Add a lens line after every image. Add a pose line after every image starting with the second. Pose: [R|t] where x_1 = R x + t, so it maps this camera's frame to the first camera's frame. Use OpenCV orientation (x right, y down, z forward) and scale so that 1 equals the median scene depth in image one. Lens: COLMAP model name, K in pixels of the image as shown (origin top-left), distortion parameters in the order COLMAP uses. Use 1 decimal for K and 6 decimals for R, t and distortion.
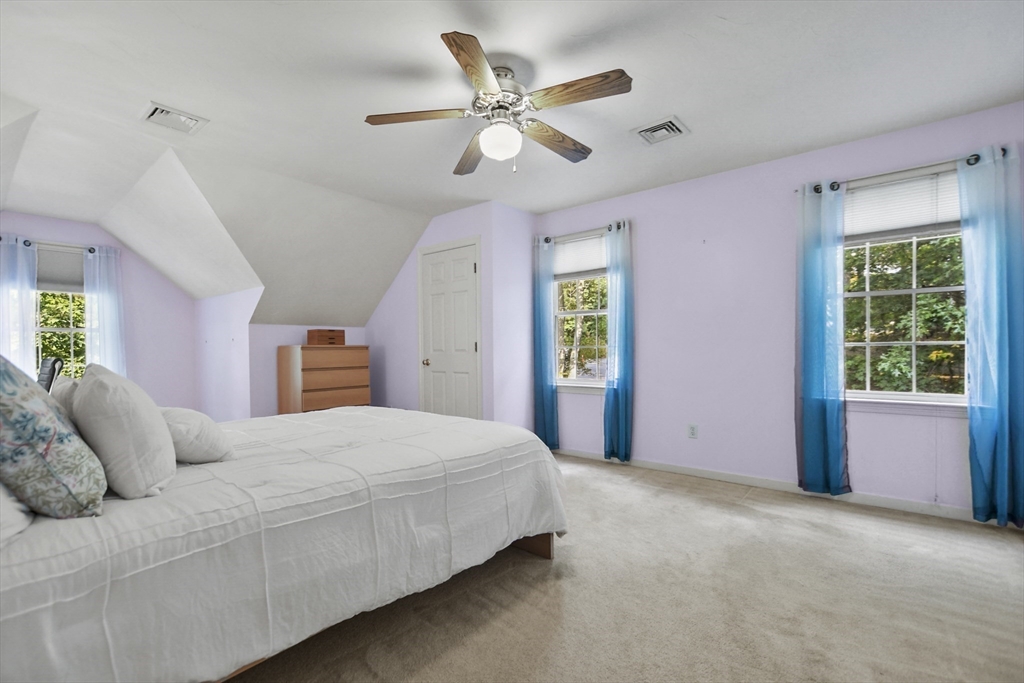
lens RADIAL K [[451.5, 0, 510.5], [0, 451.5, 345.0], [0, 0, 1]] dist [-0.016444, -0.000356]
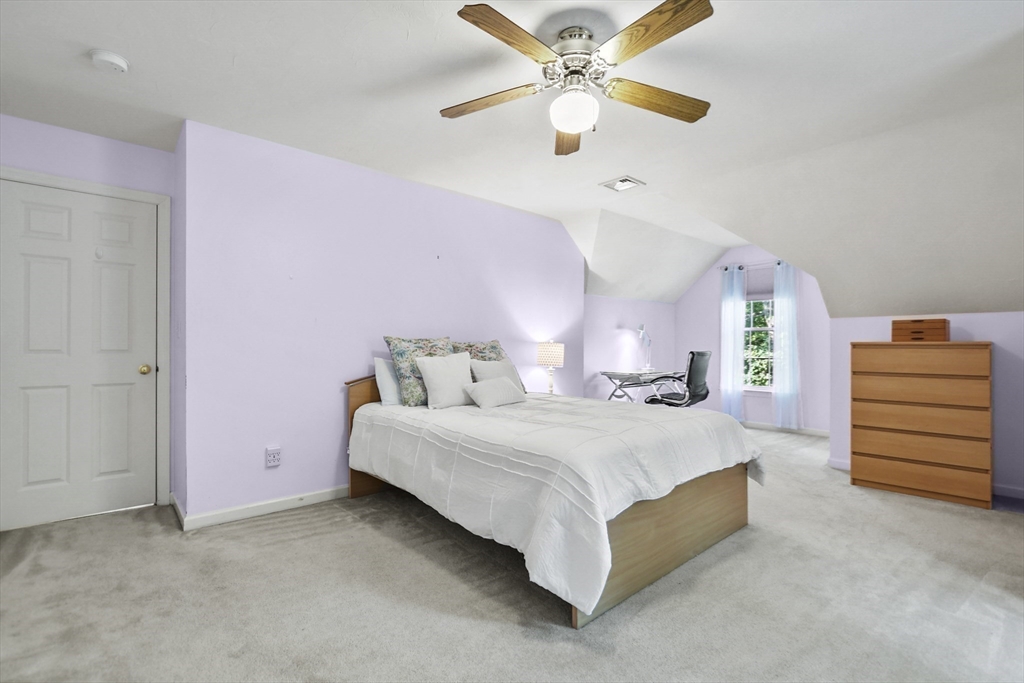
lens RADIAL K [[451.5, 0, 511.0], [0, 451.5, 345.5], [0, 0, 1]] dist [-0.016444, -0.000356]
pose [[-0.129161, 0.009271, -0.991580, 0.392058], [0.005279, 0.999949, 0.008661, -0.002407], [0.991610, -0.004116, -0.129203, 0.457547]]
